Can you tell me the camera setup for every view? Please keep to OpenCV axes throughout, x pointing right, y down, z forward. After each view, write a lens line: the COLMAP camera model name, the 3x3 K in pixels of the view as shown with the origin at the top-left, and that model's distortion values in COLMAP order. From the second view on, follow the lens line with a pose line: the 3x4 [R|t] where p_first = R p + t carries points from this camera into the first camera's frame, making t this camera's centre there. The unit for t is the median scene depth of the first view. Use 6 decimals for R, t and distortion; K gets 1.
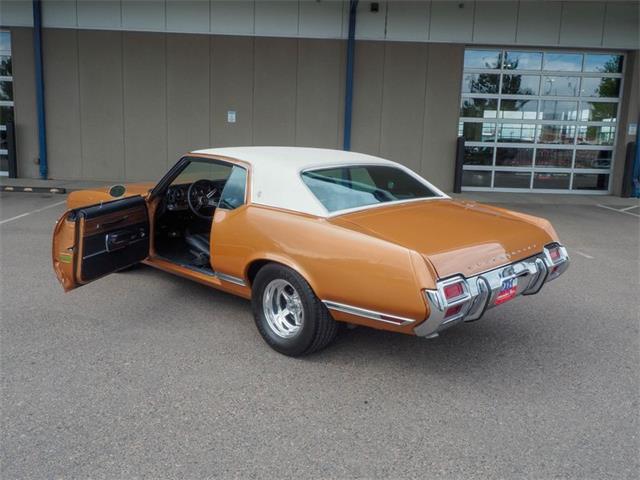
lens RADIAL K [[557.3, 0, 320.0], [0, 557.3, 240.0], [0, 0, 1]] dist [0.017299, -0.000850]
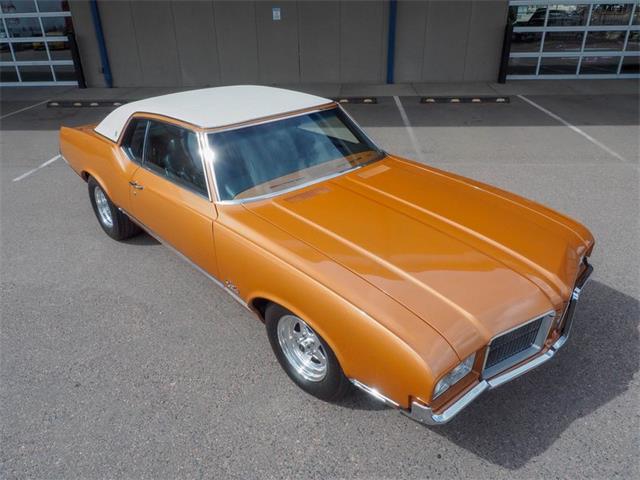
lens RADIAL K [[464.1, 0, 320.0], [0, 464.1, 240.0], [0, 0, 1]] dist [-0.008157, 0.001974]
pose [[0.995594, -0.012232, -0.092970, -0.023684], [0.037558, 0.960472, 0.275831, -0.185613], [0.085922, -0.278107, 0.956700, 0.303719]]
